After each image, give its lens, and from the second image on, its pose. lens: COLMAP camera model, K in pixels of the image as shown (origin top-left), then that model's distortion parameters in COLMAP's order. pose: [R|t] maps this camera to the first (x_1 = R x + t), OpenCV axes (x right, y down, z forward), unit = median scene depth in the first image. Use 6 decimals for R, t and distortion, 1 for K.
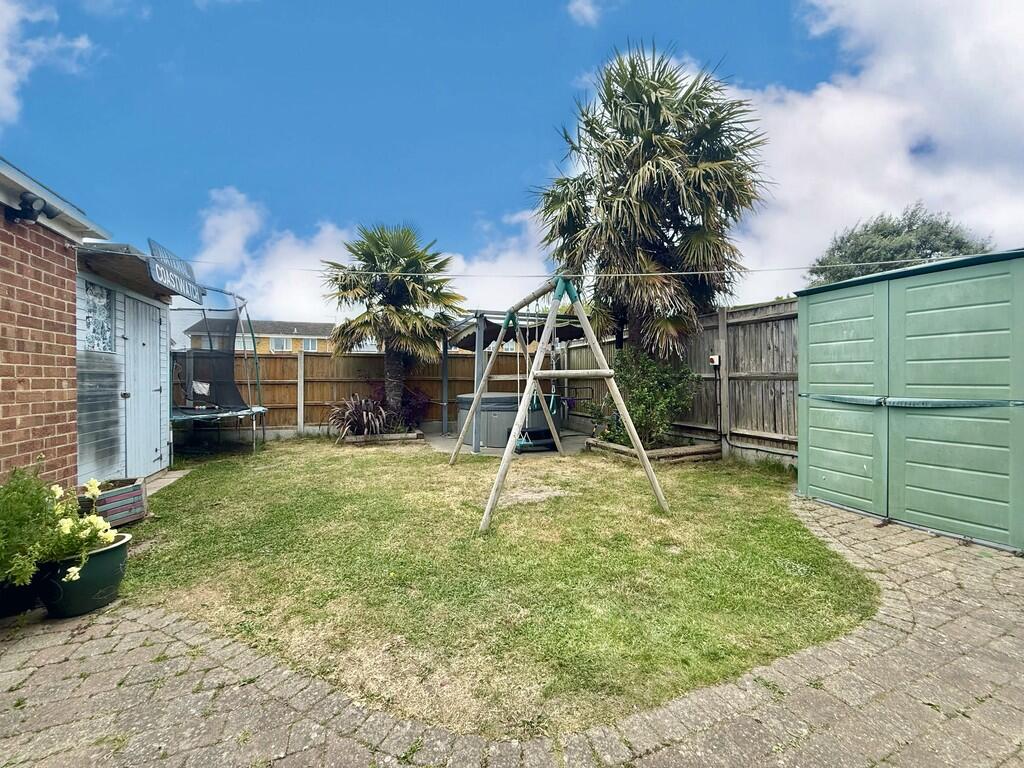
lens RADIAL K [[406.1, 0, 511.0], [0, 406.1, 386.7], [0, 0, 1]] dist [-0.001313, -0.000647]
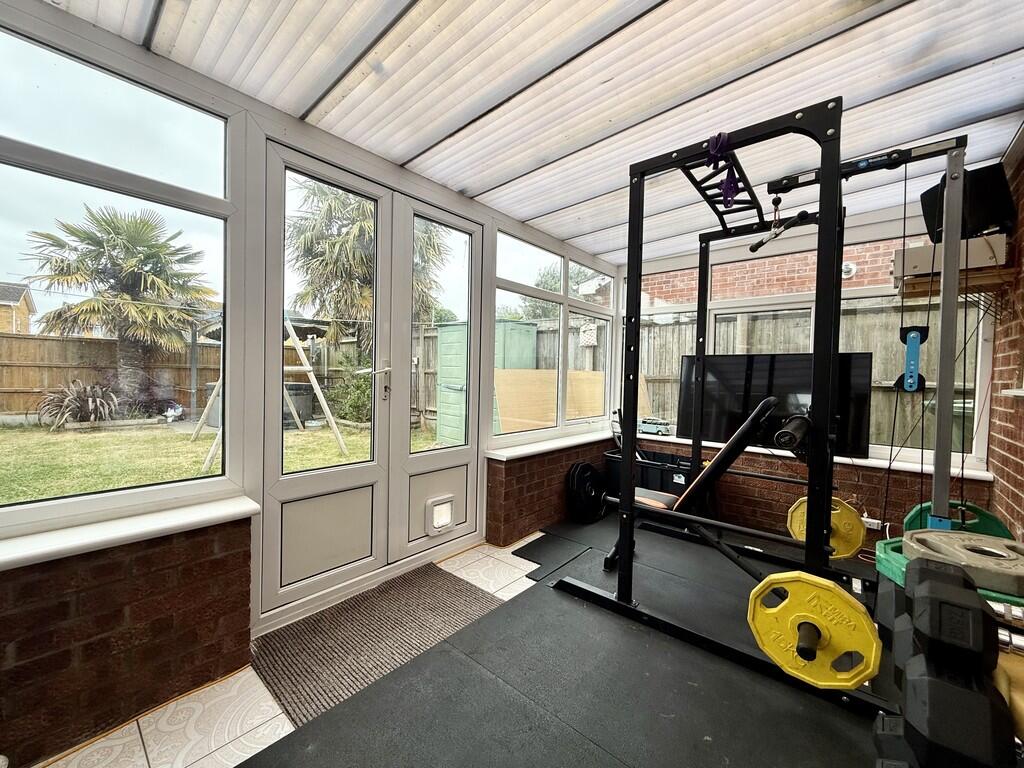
lens RADIAL K [[406.1, 0, 511.0], [0, 406.1, 386.7], [0, 0, 1]] dist [-0.001313, -0.000647]
pose [[0.892436, 0.006496, 0.451127, 0.114426], [-0.016964, 0.999672, 0.019166, -0.003625], [-0.450855, -0.024757, 0.892254, -0.361202]]
